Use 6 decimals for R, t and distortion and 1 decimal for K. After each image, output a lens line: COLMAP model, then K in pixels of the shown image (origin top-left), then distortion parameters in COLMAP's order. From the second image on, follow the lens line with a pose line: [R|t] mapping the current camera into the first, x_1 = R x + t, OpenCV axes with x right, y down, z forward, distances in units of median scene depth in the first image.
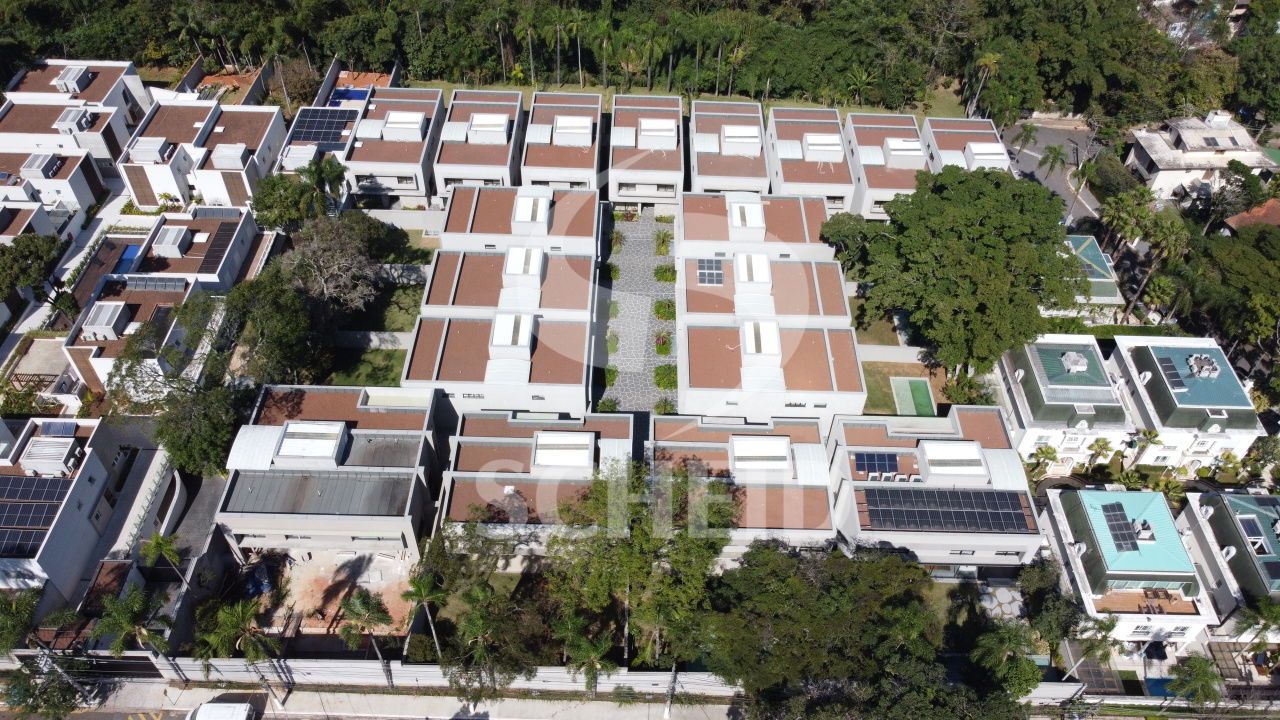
lens RADIAL K [[973.0, 0, 641.4], [0, 973.0, 366.2], [0, 0, 1]] dist [-0.006996, 0.004751]
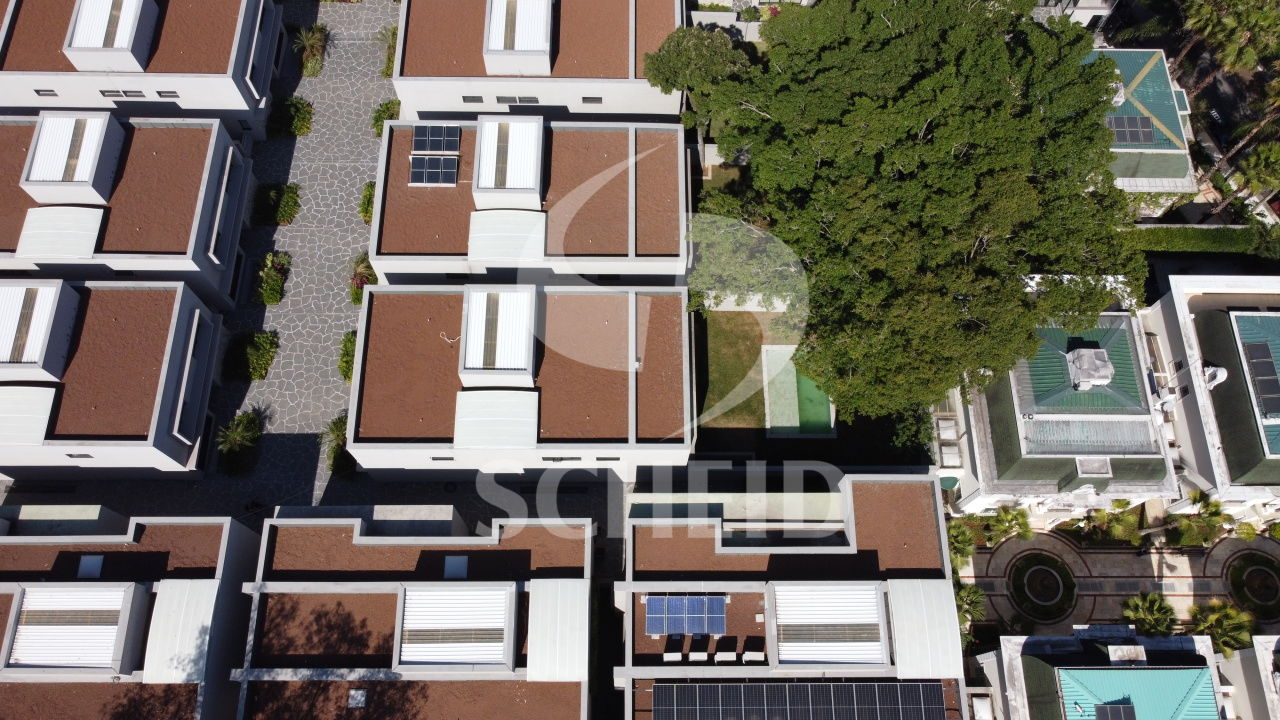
lens RADIAL K [[973.0, 0, 641.4], [0, 973.0, 366.2], [0, 0, 1]] dist [-0.006996, 0.004751]
pose [[0.999903, -0.013271, 0.004309, 0.200771], [0.010766, 0.930244, 0.366784, -0.204732], [-0.008876, -0.366702, 0.930296, 0.513982]]
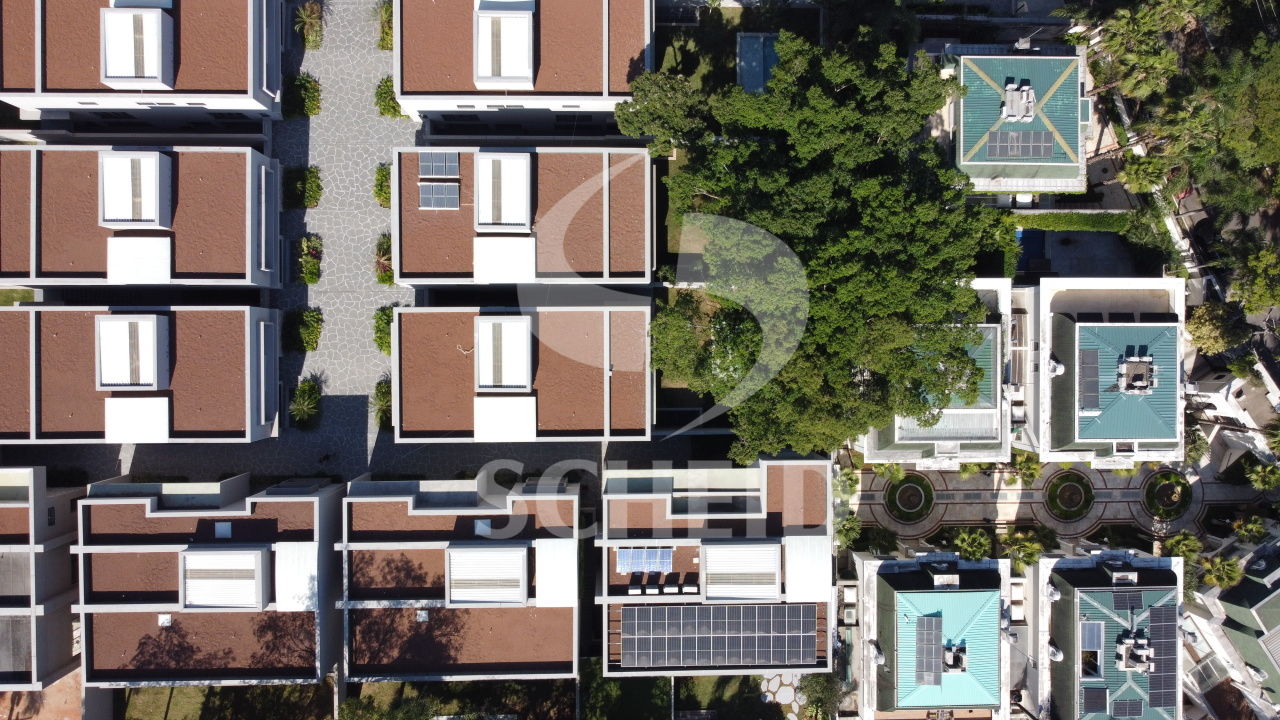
lens RADIAL K [[973.0, 0, 641.4], [0, 973.0, 366.2], [0, 0, 1]] dist [-0.006996, 0.004751]
pose [[0.999822, -0.013145, 0.013561, 0.213514], [-0.000078, 0.715161, 0.698960, -0.503184], [-0.018886, -0.698836, 0.715033, 0.516599]]
